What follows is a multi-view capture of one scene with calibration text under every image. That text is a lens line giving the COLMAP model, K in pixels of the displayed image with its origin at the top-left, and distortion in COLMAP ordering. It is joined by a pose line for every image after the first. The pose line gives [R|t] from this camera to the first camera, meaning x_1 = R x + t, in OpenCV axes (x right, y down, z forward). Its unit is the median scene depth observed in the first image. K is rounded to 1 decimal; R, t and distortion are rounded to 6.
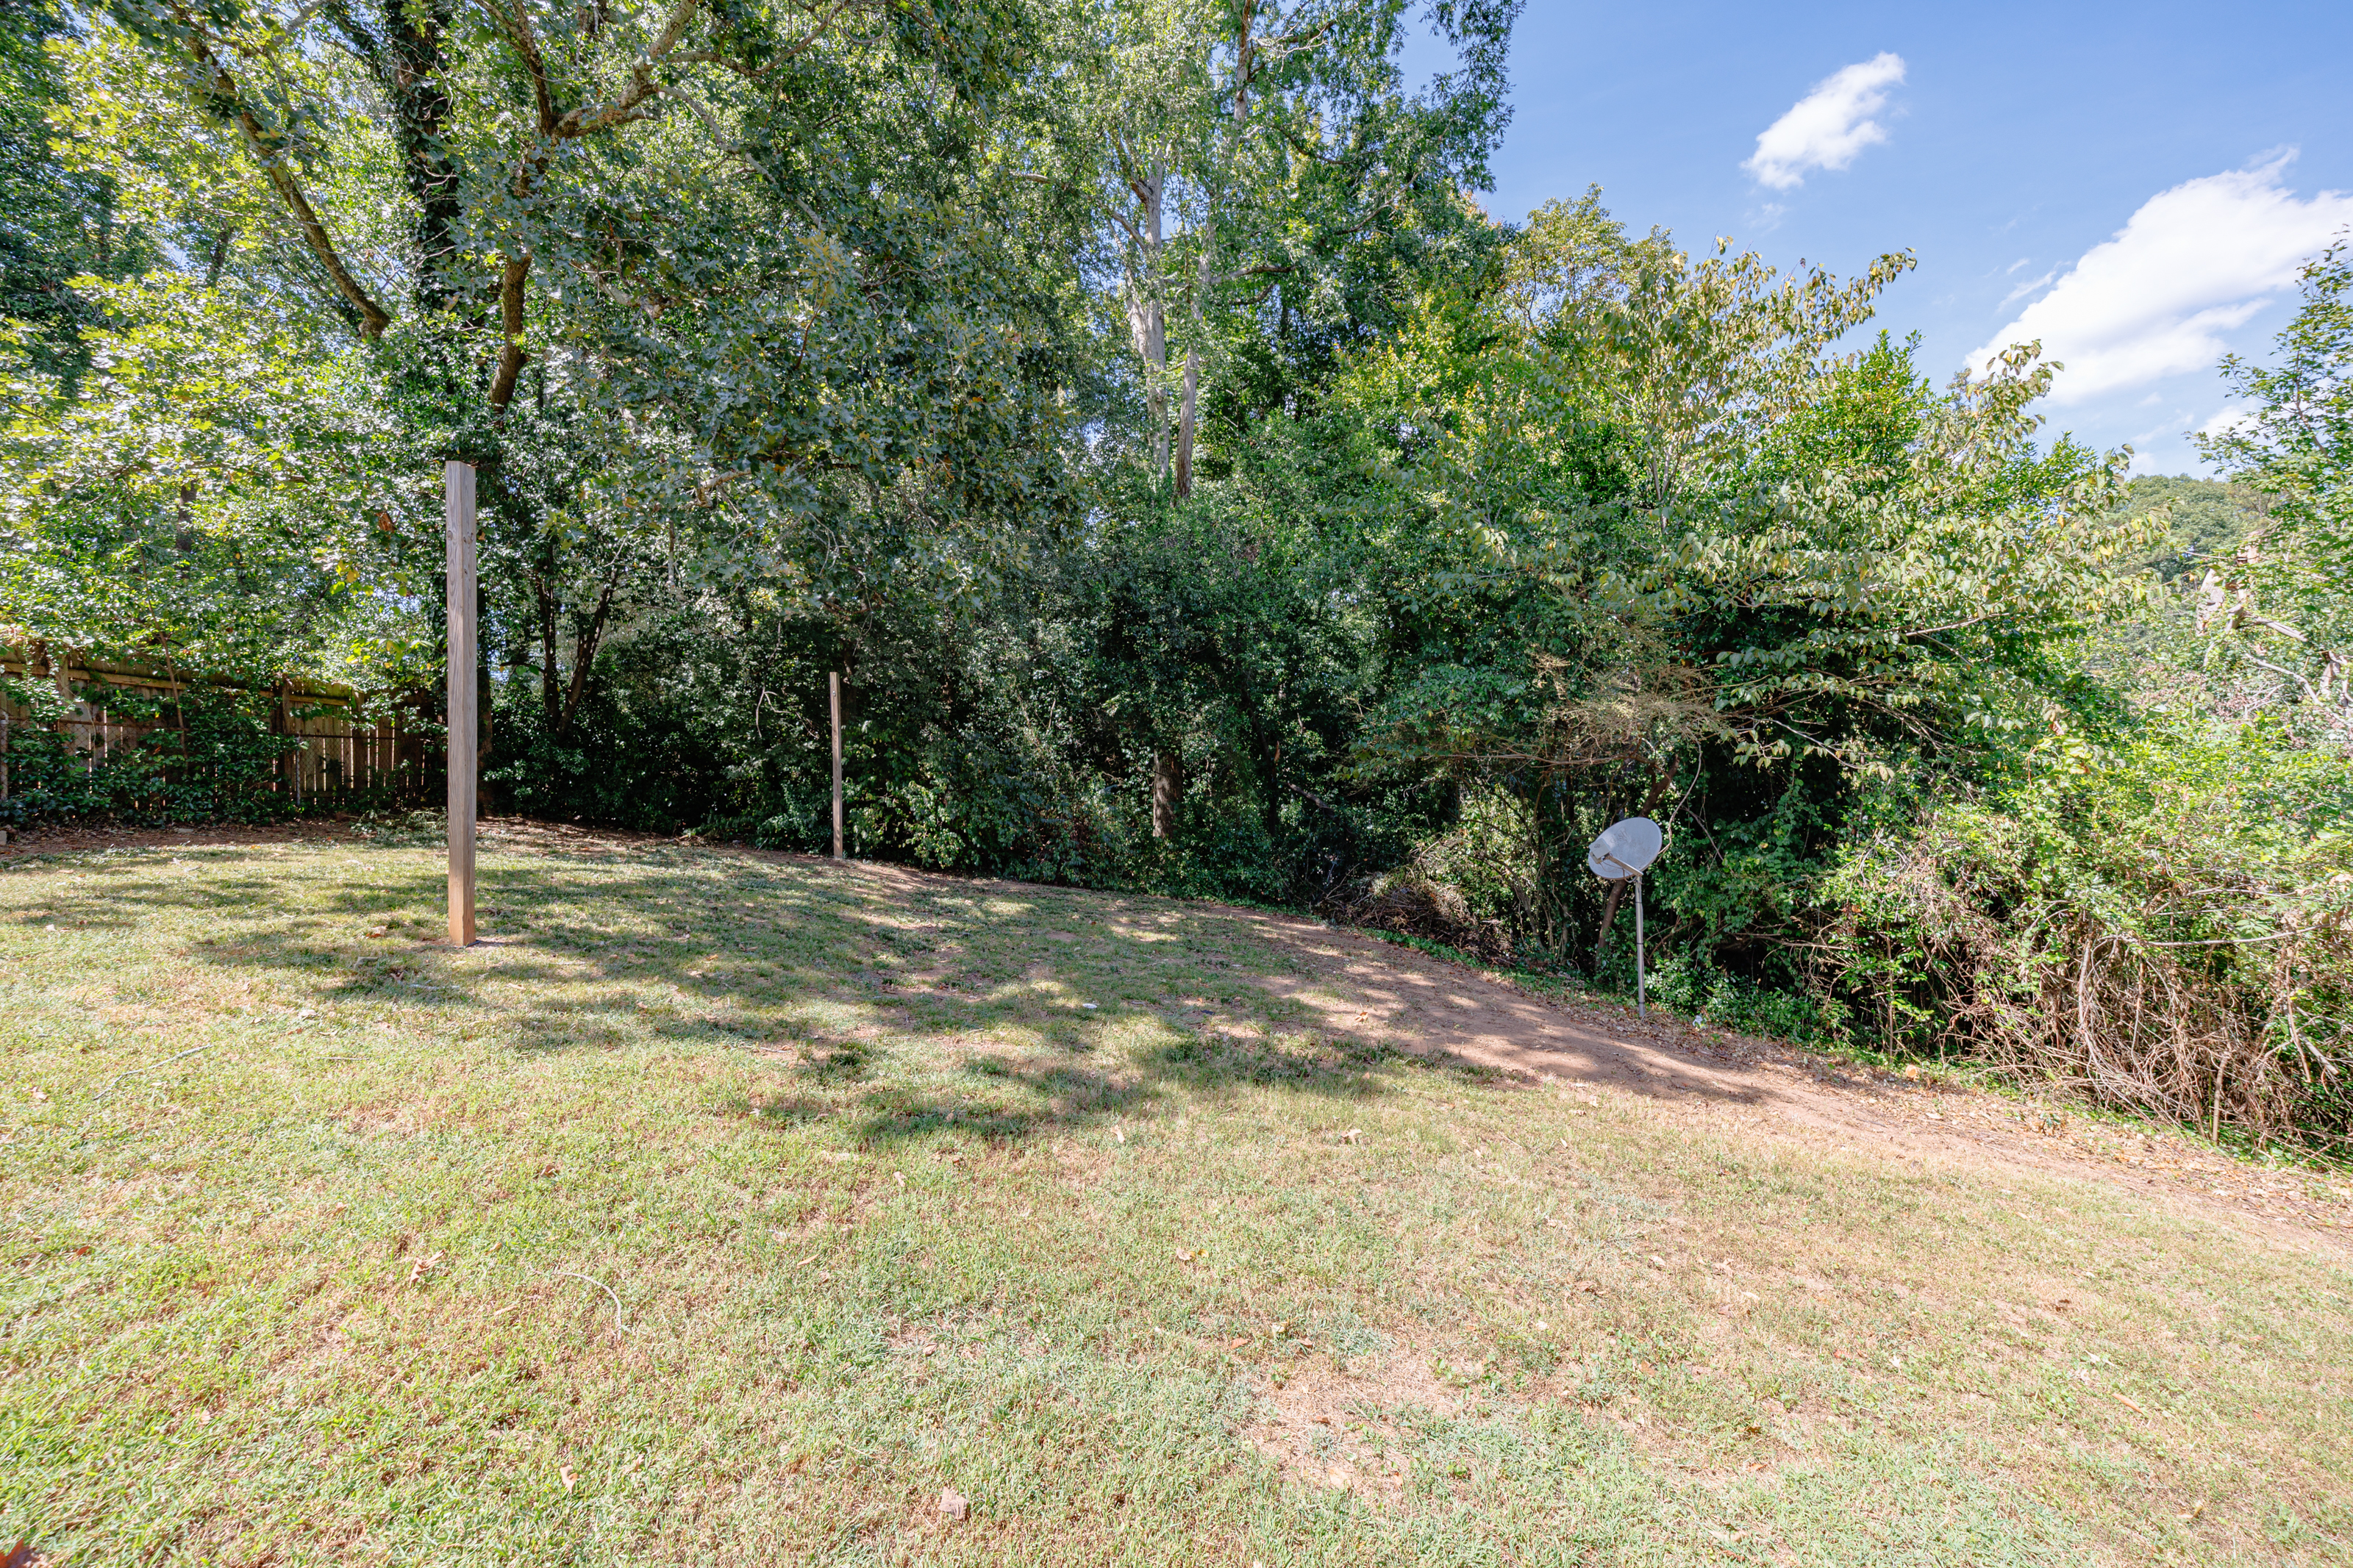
lens RADIAL K [[824.3, 0, 1176.5], [0, 824.3, 784.0], [0, 0, 1]] dist [-0.004394, -0.000118]
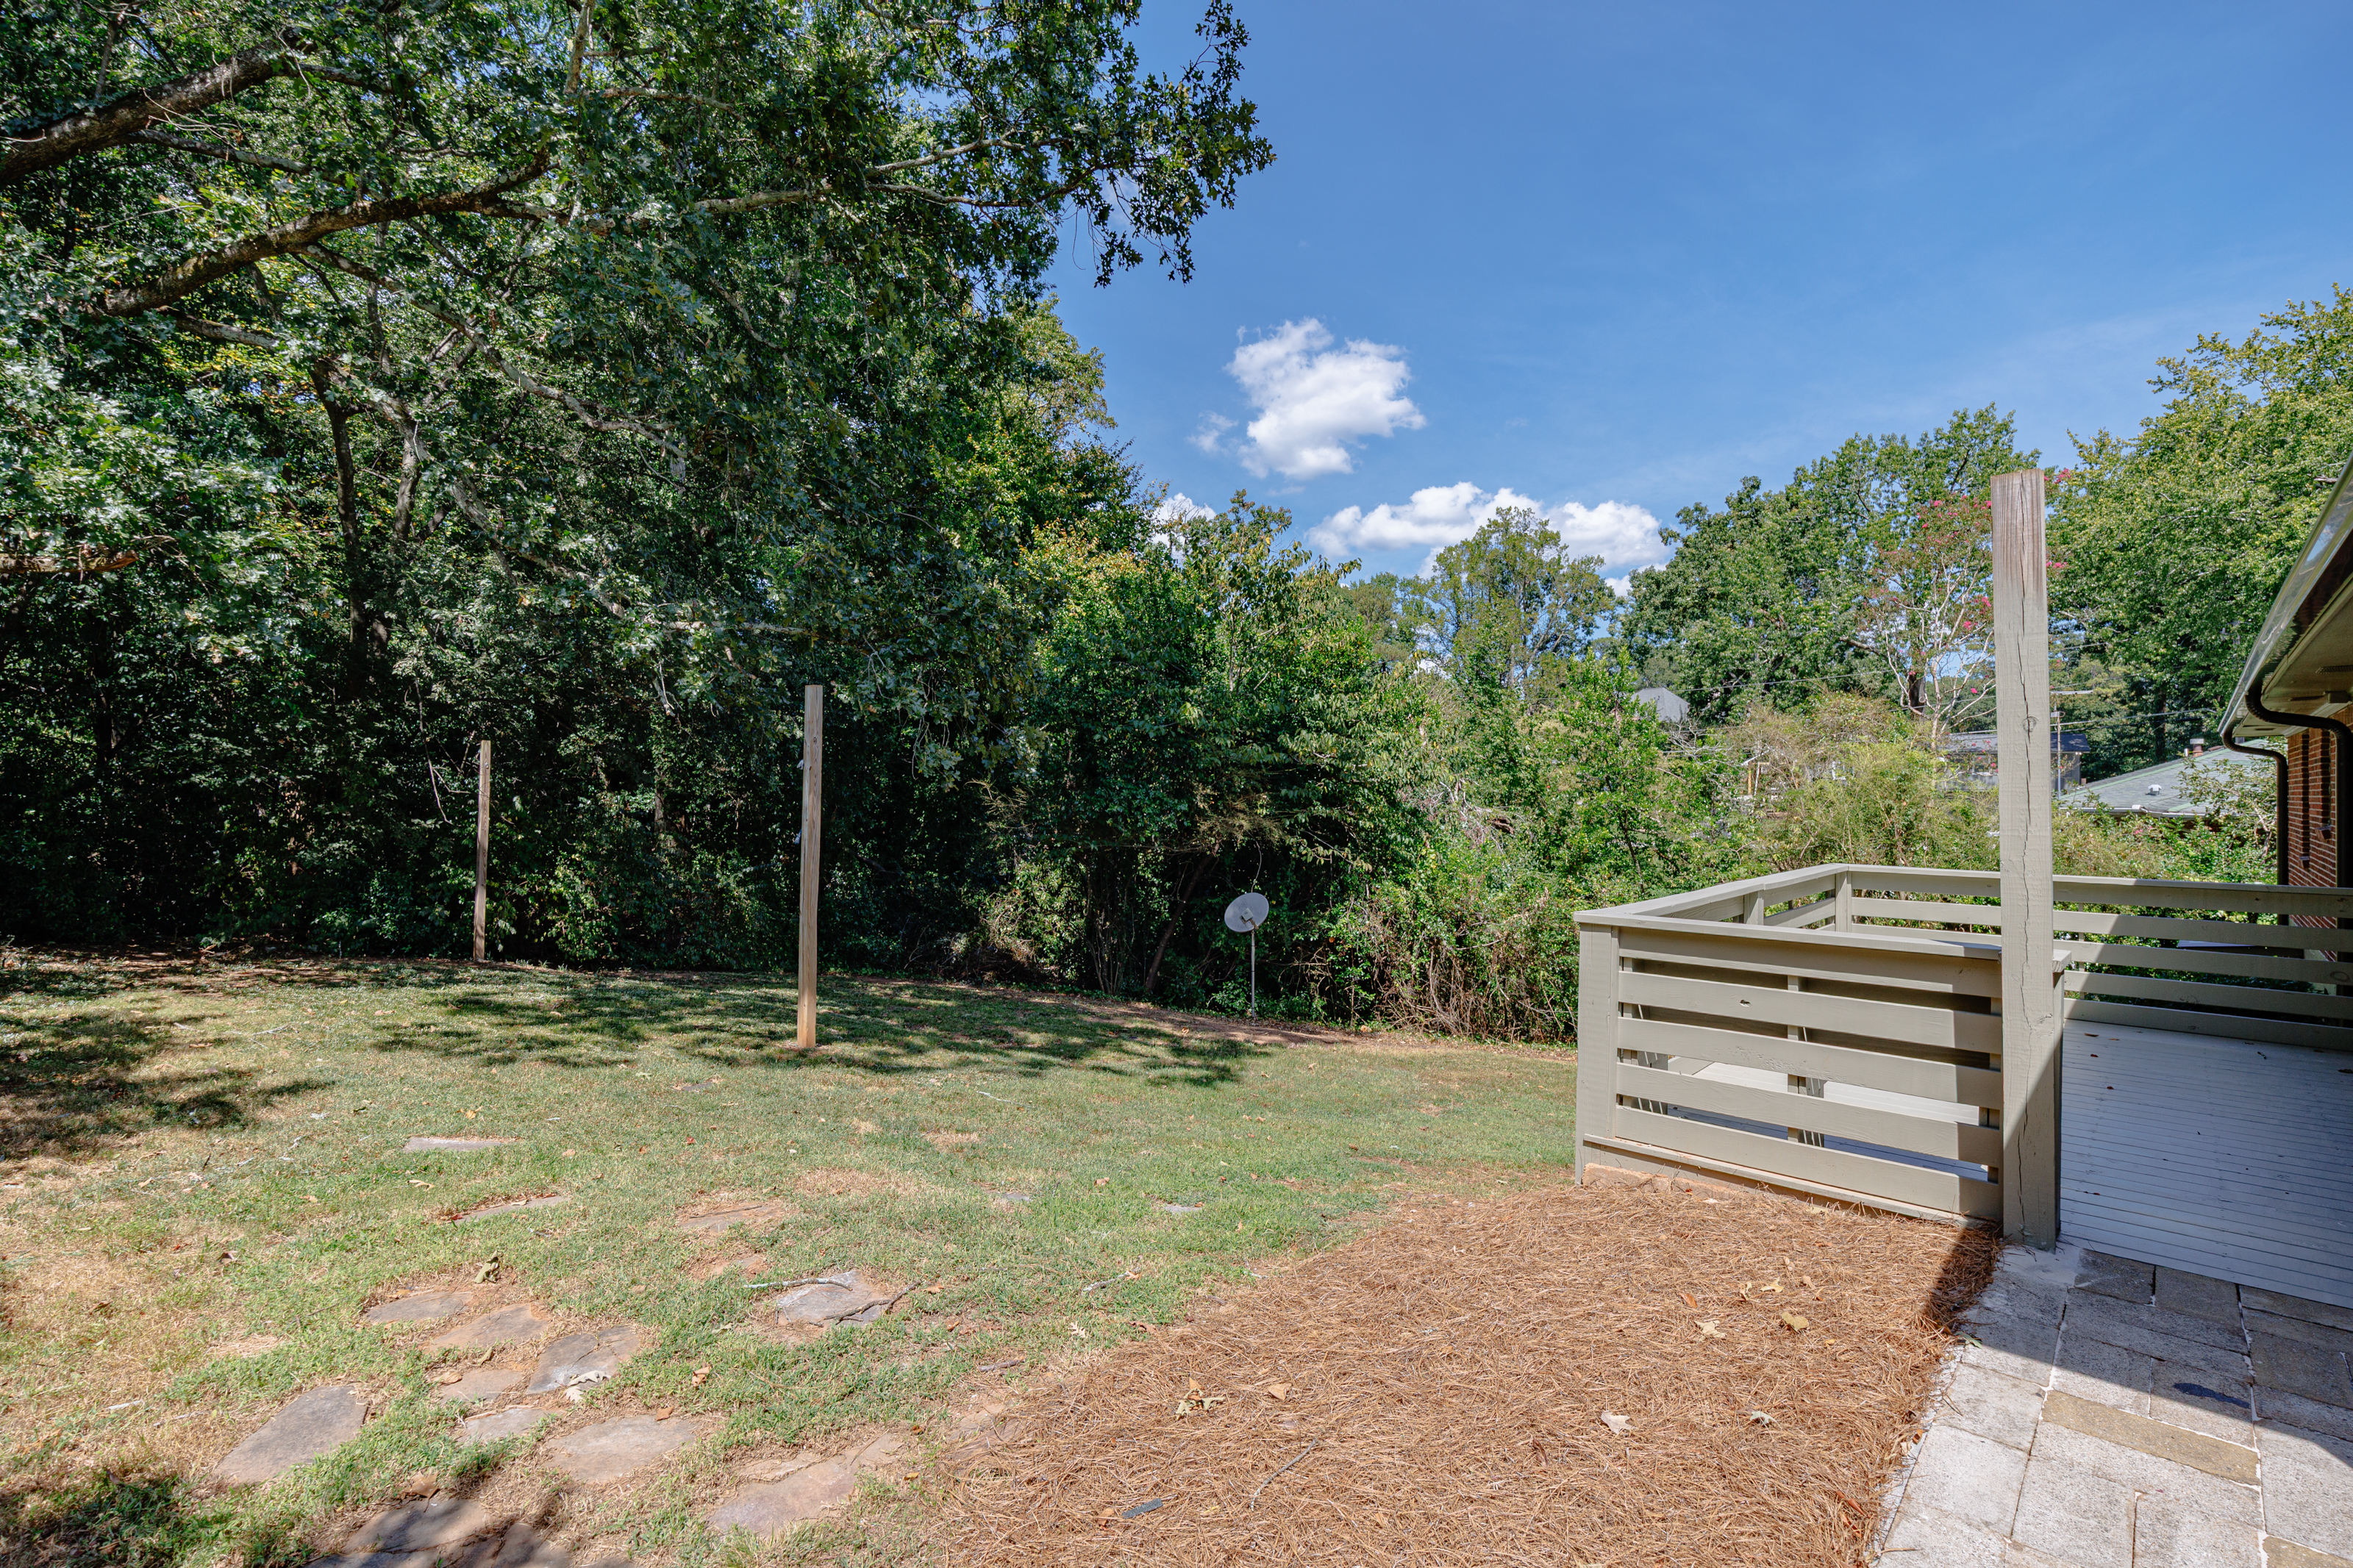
lens RADIAL K [[1068.1, 0, 1176.5], [0, 1068.1, 784.0], [0, 0, 1]] dist [0.027244, -0.000149]
pose [[0.719827, 0.030401, 0.693487, -1.108901], [-0.027351, 0.999507, -0.015427, -0.149057], [-0.693614, -0.007863, 0.720304, -0.430256]]
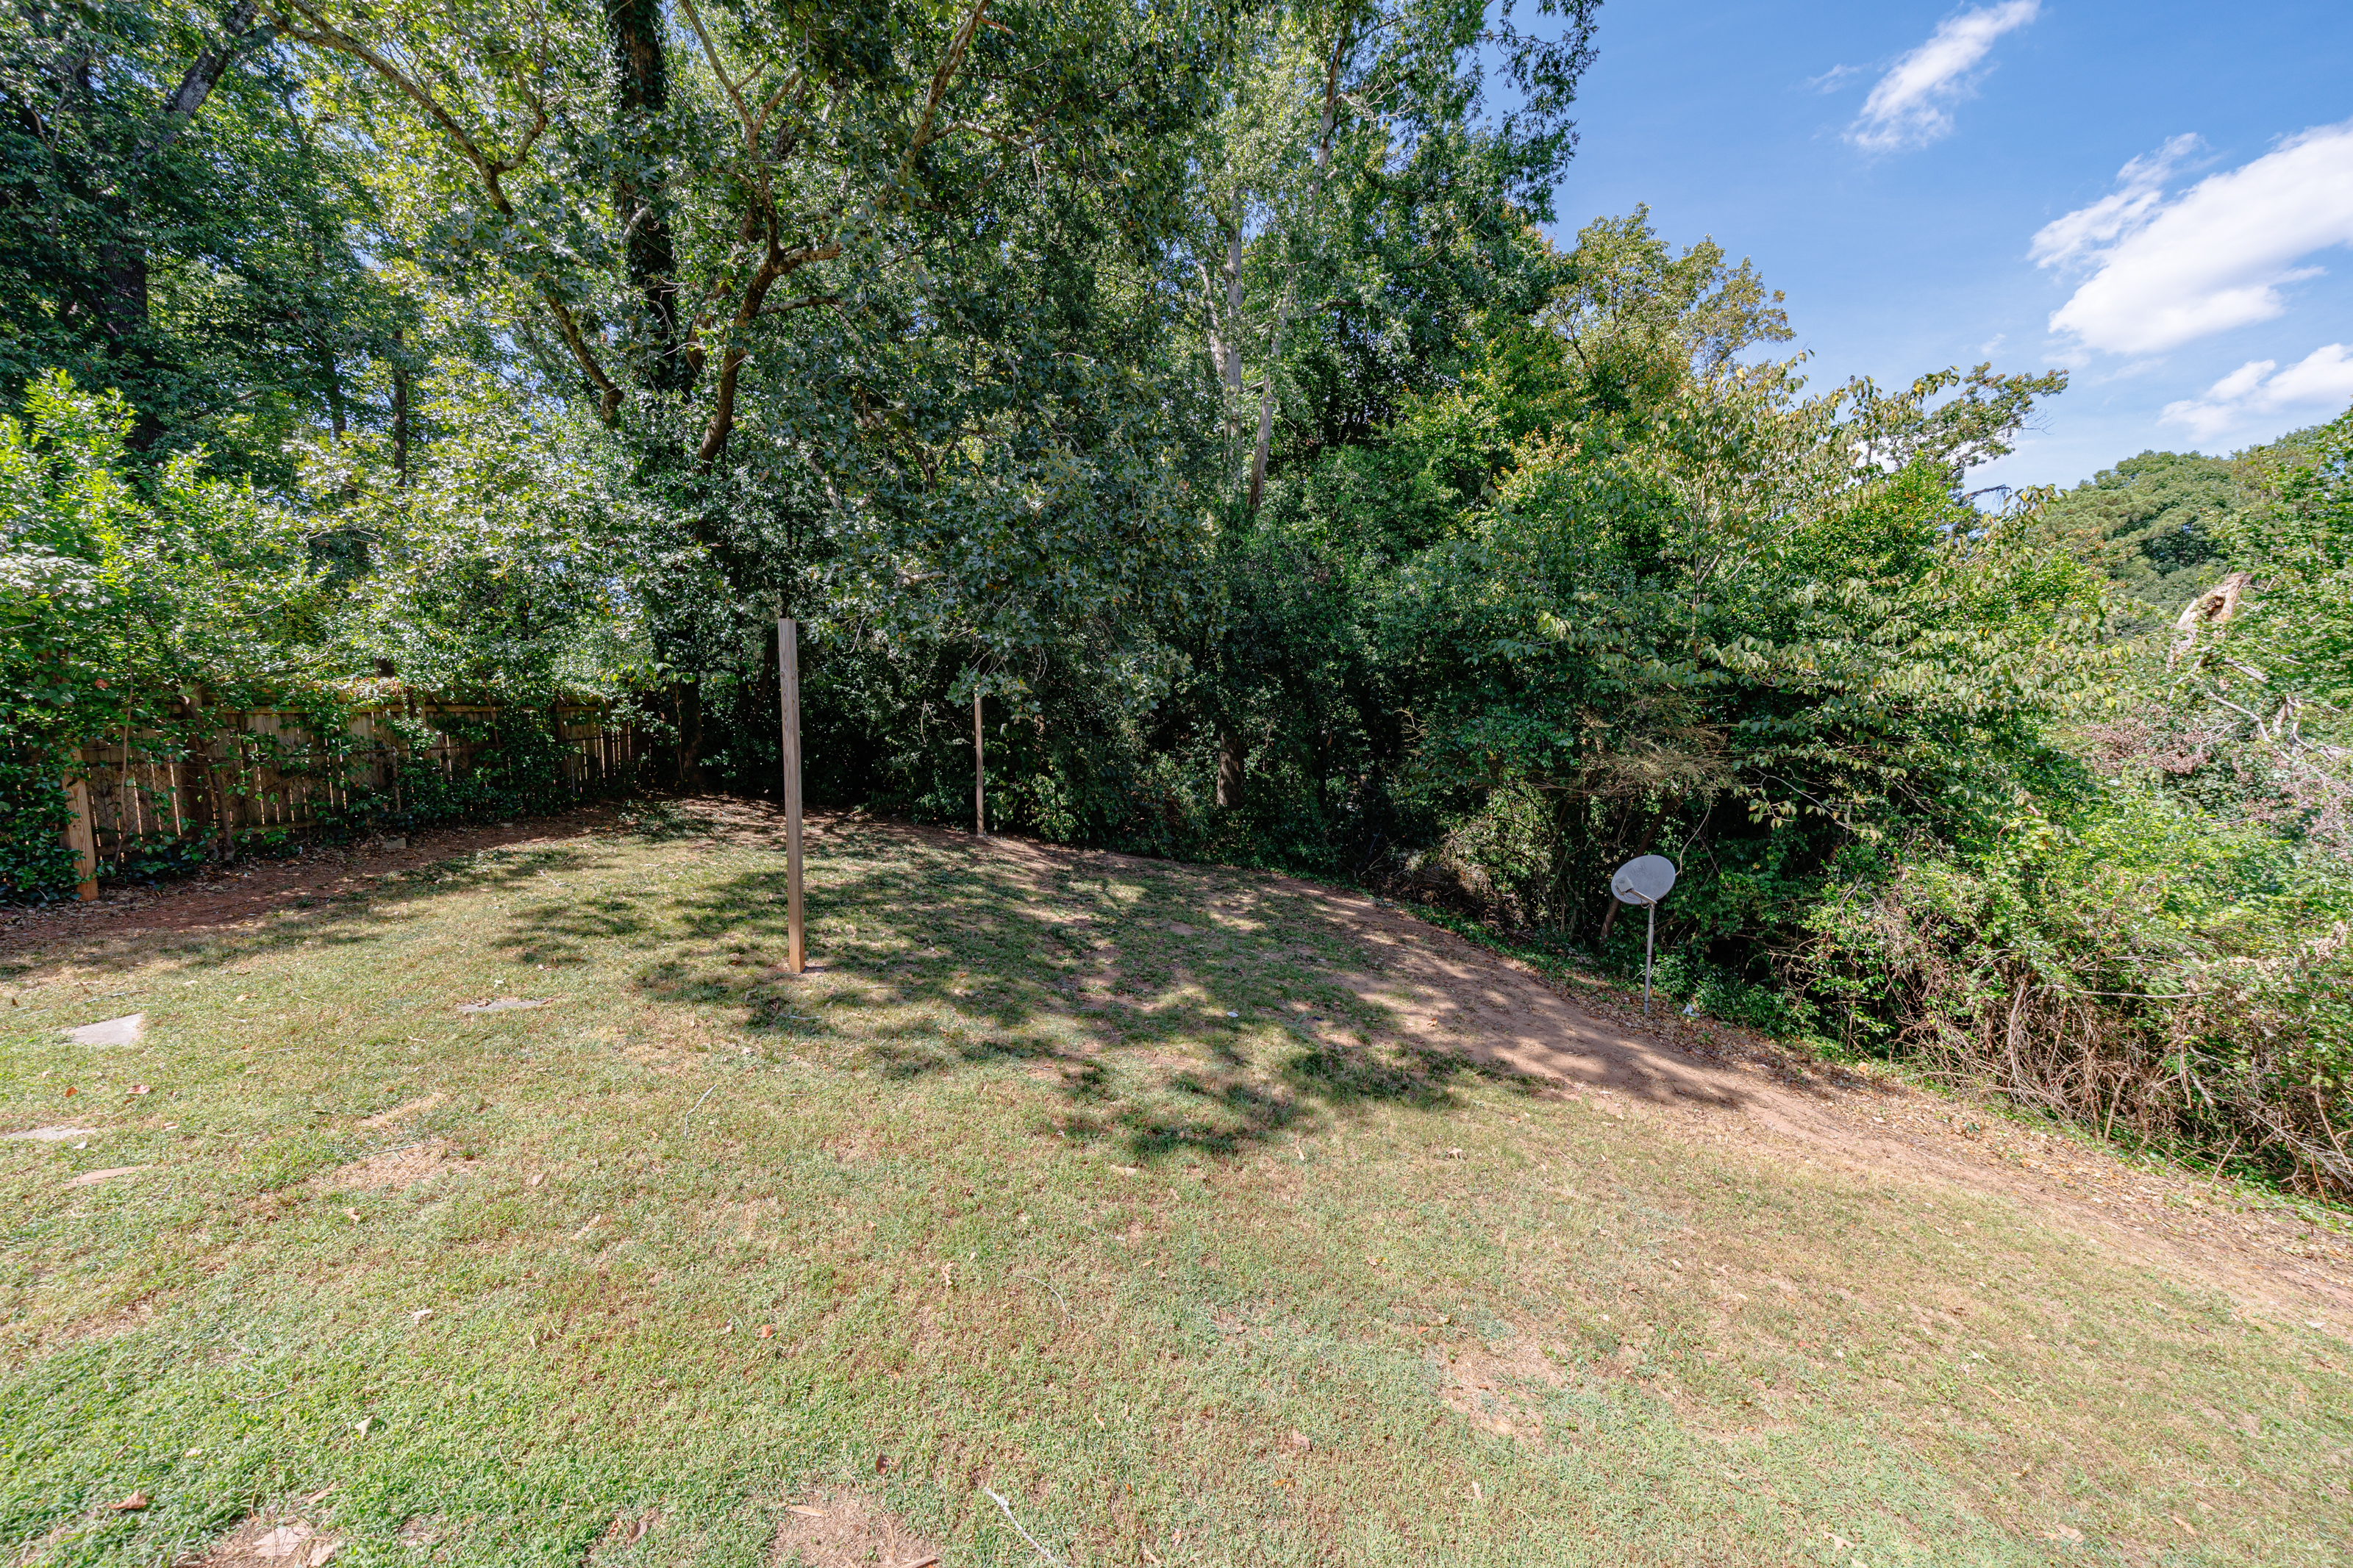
lens RADIAL K [[729.7, 0, 1176.5], [0, 729.7, 784.0], [0, 0, 1]] dist [-0.000422, -0.001449]
pose [[0.998784, 0.030447, -0.038783, -0.128295], [-0.026458, 0.994684, 0.099521, -0.172319], [0.041607, -0.098374, 0.994279, -0.112301]]
